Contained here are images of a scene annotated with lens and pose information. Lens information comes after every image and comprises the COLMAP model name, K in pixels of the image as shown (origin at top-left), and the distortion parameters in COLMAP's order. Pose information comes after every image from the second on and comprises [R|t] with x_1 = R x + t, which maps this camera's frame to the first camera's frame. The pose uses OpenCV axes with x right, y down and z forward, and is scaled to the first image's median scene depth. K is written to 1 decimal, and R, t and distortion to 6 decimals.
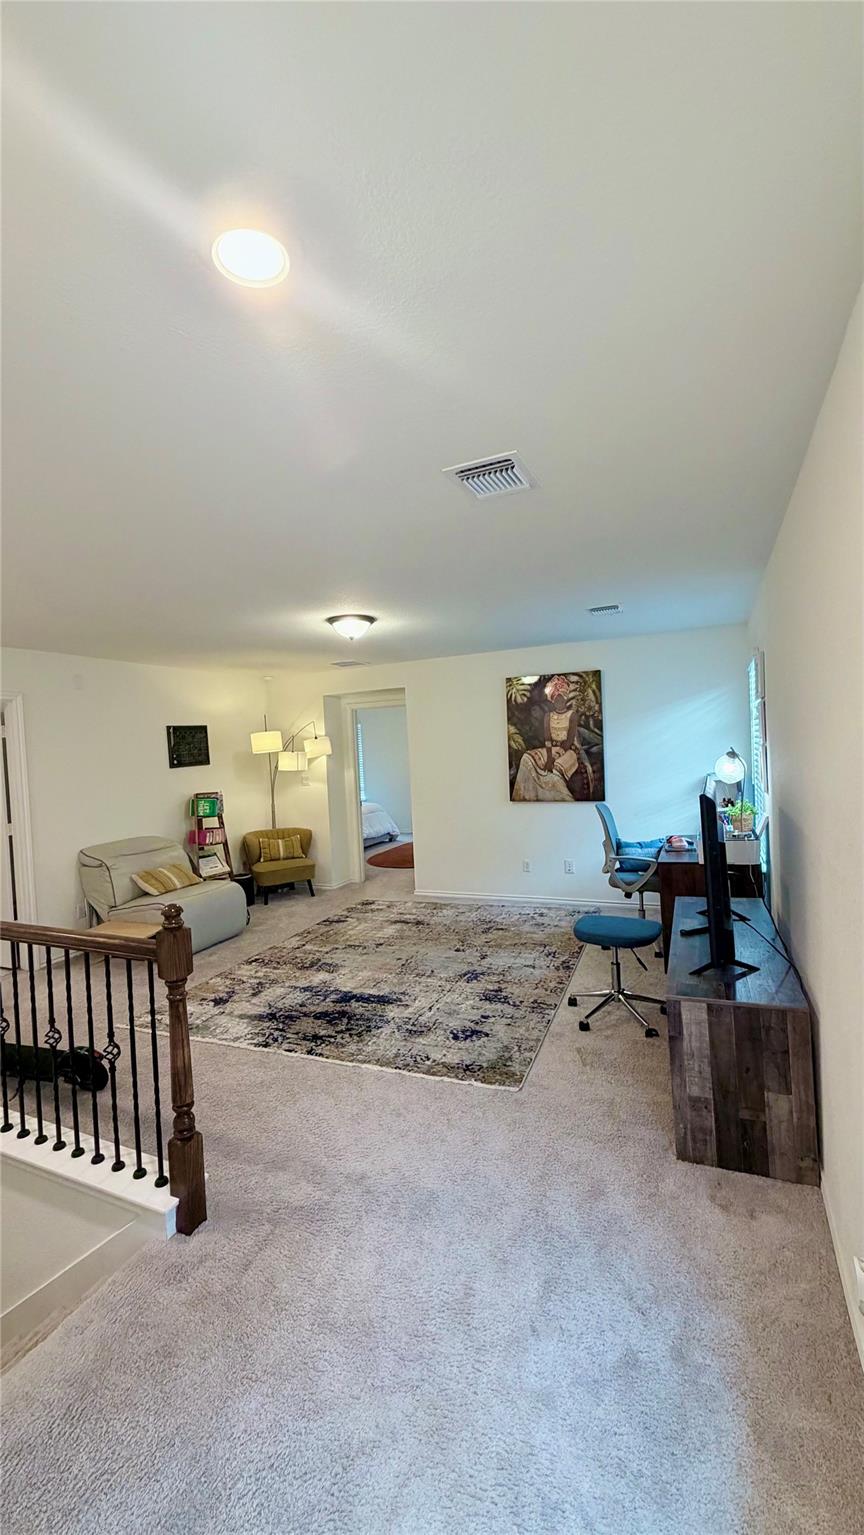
lens RADIAL K [[613.3, 0, 430.2], [0, 613.3, 774.6], [0, 0, 1]] dist [-0.000114, 0.001140]
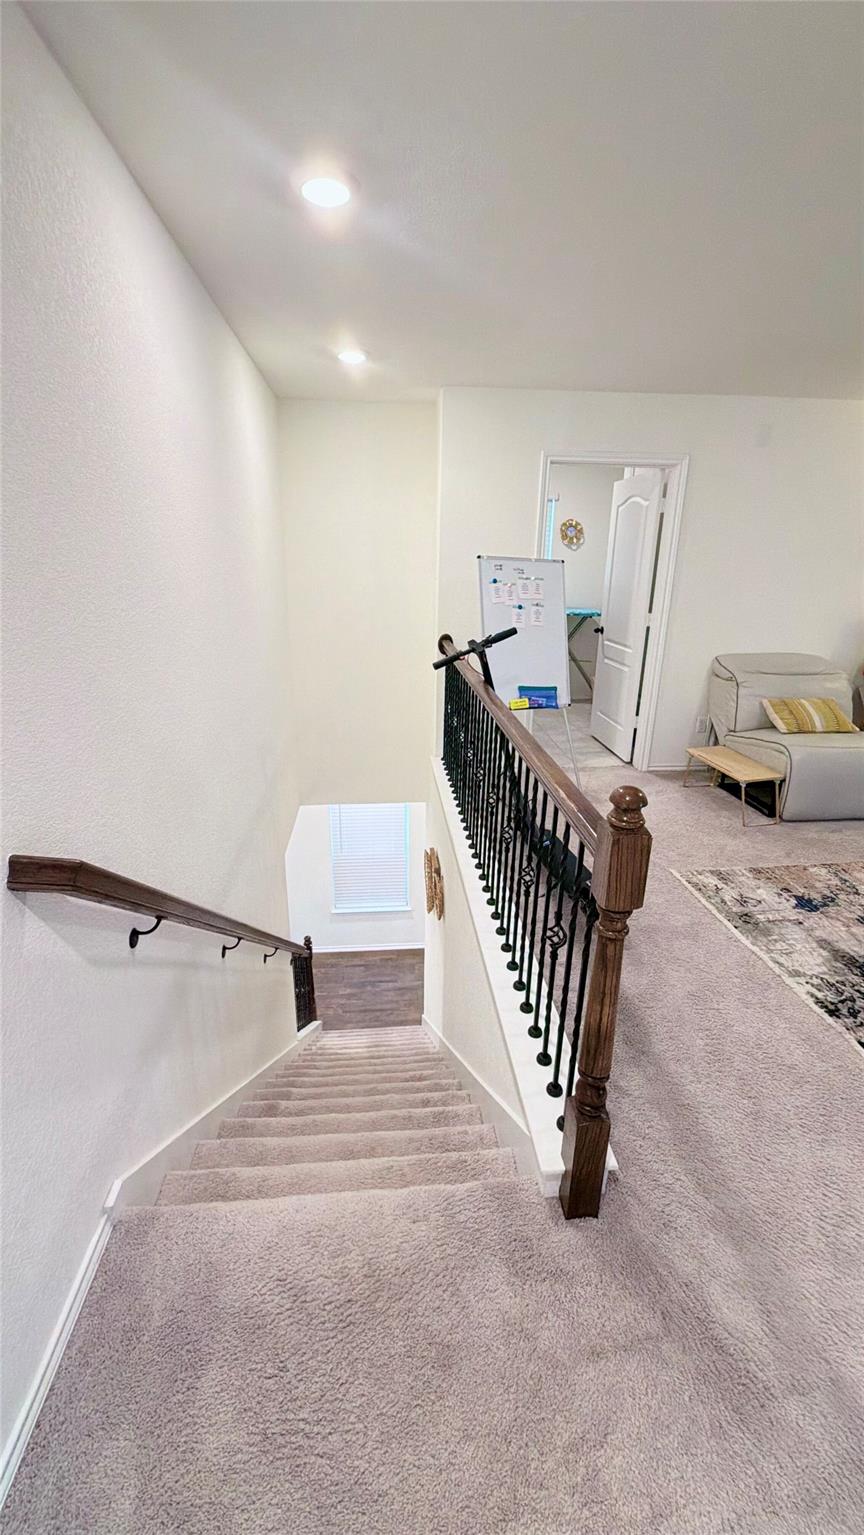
lens RADIAL K [[613.3, 0, 425.3], [0, 613.3, 770.9], [0, 0, 1]] dist [-0.000114, 0.001140]
pose [[0.485793, 0.329363, -0.809645, -0.031733], [-0.064478, 0.937269, 0.342593, 0.008300], [0.871692, -0.114225, 0.476556, 0.298660]]
